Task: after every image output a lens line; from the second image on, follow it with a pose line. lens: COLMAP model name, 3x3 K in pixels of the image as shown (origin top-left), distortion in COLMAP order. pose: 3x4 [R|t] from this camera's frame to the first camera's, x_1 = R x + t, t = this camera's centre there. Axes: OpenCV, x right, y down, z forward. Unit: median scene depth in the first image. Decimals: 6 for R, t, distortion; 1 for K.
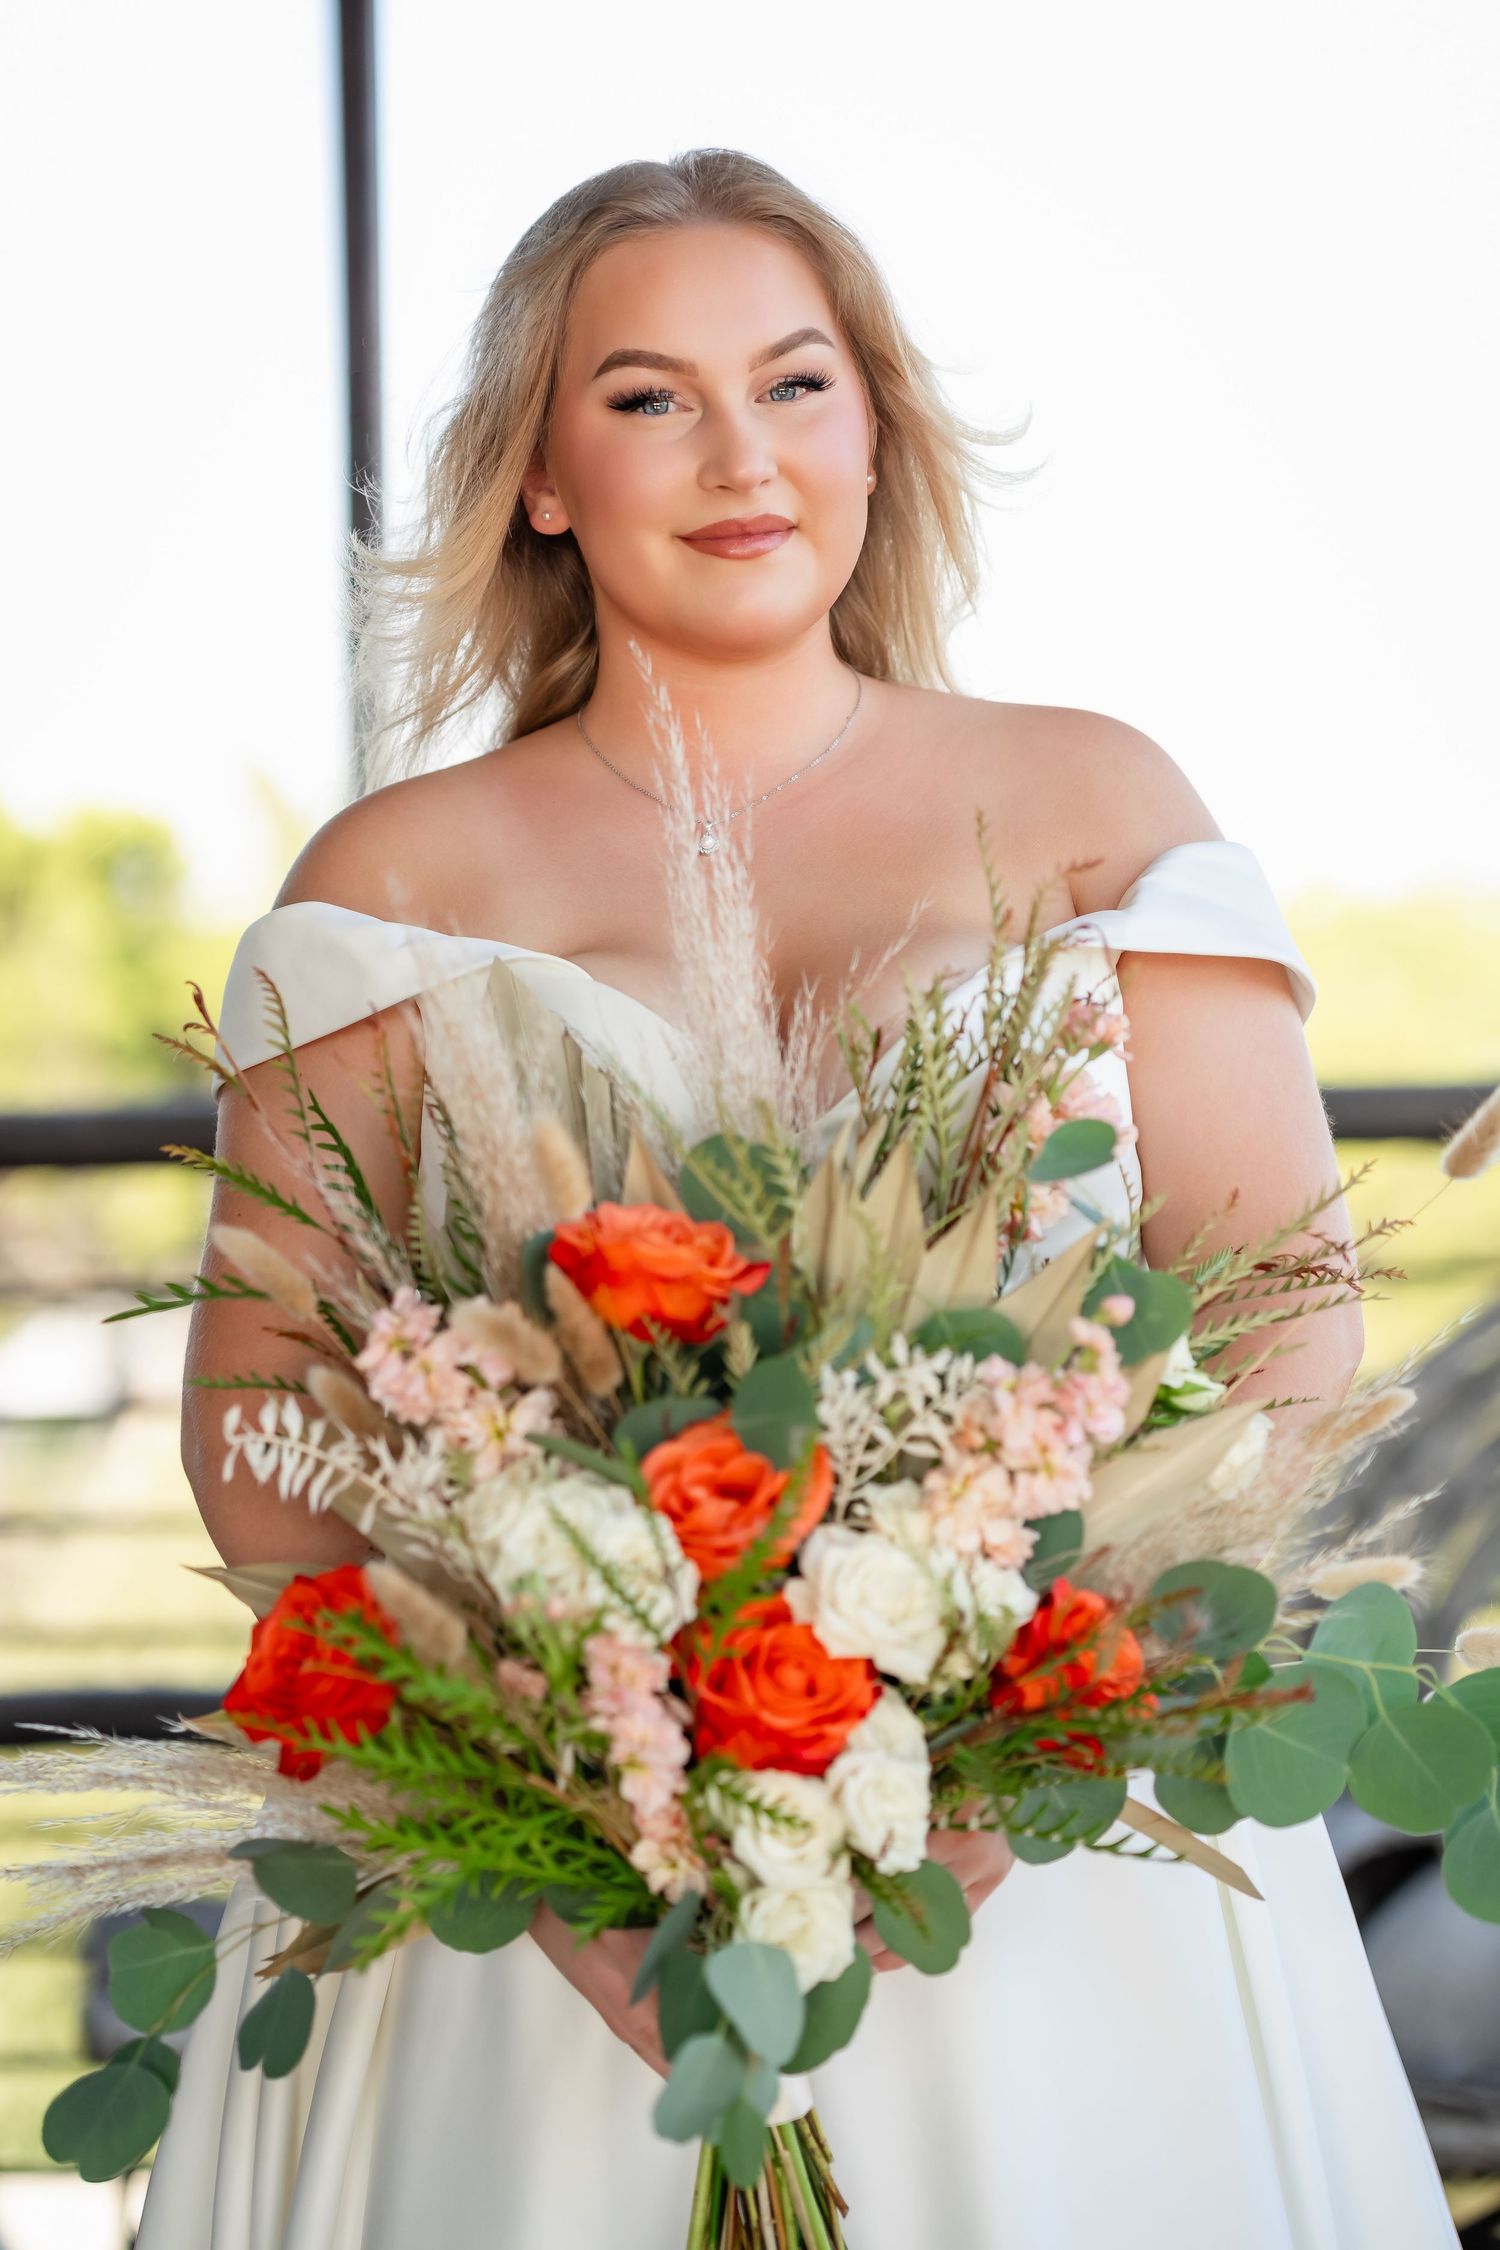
lens RADIAL K [[6235.9, 0, 750.0], [0, 6235.9, 1125.0], [0, 0, 1]] dist [0.035572, -0.994663]
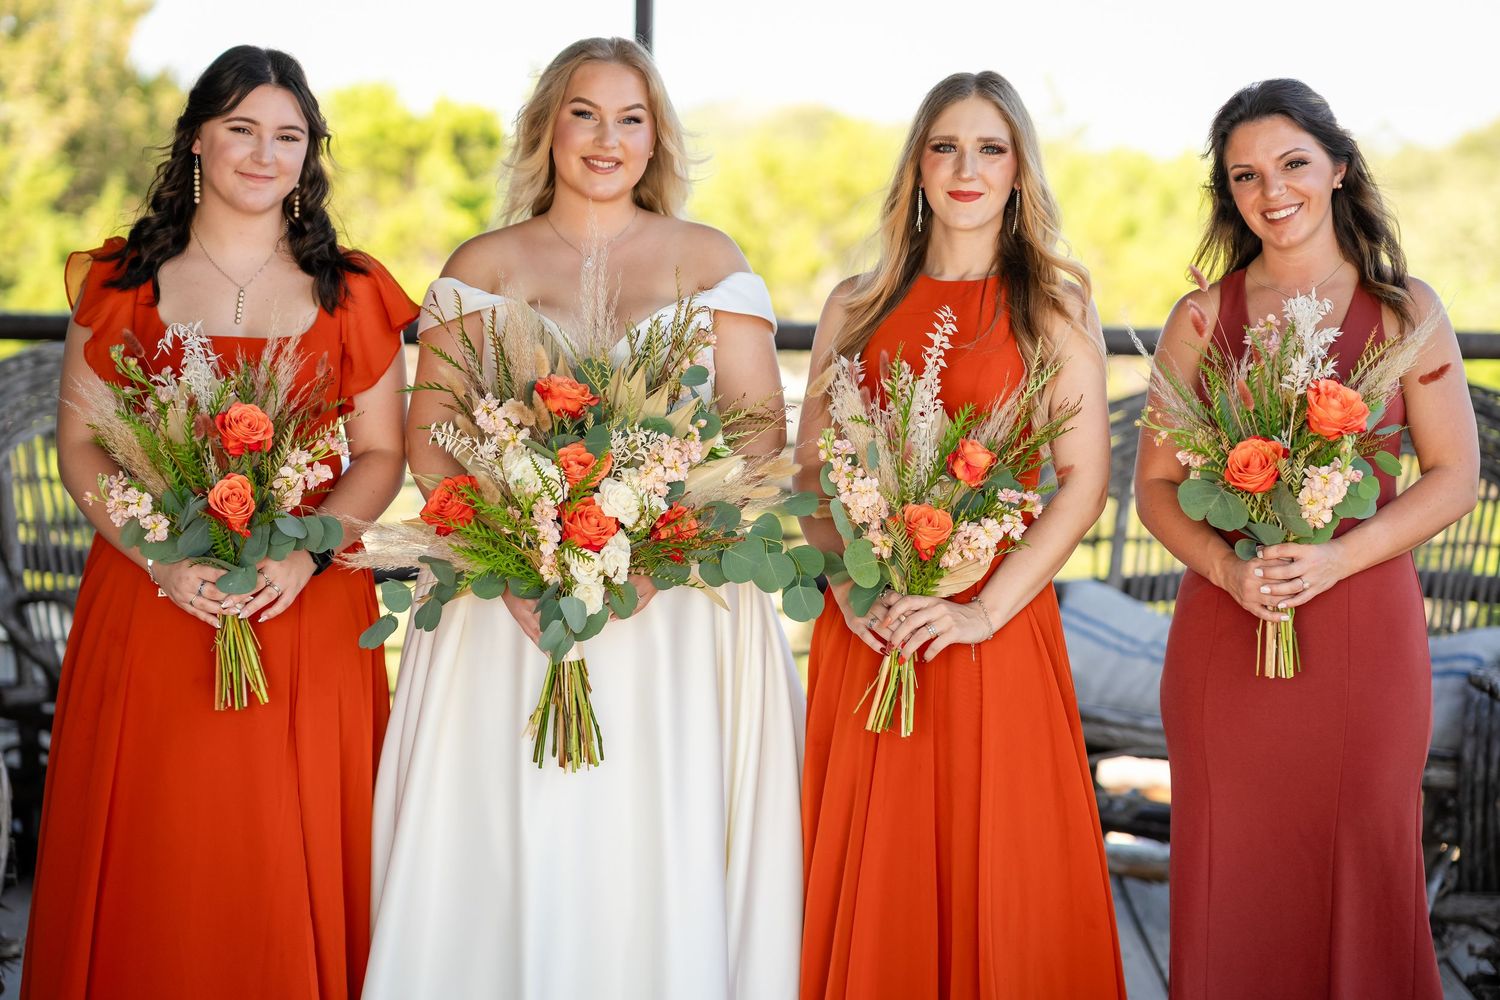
lens RADIAL K [[4011.7, 0, 750.0], [0, 4011.7, 500.0], [0, 0, 1]] dist [0.168495, 0.281978]
pose [[0.992590, 0.106482, 0.058531, -0.036729], [-0.108239, 0.993739, 0.027707, 0.008367], [-0.055214, -0.033837, 0.997901, -1.146158]]
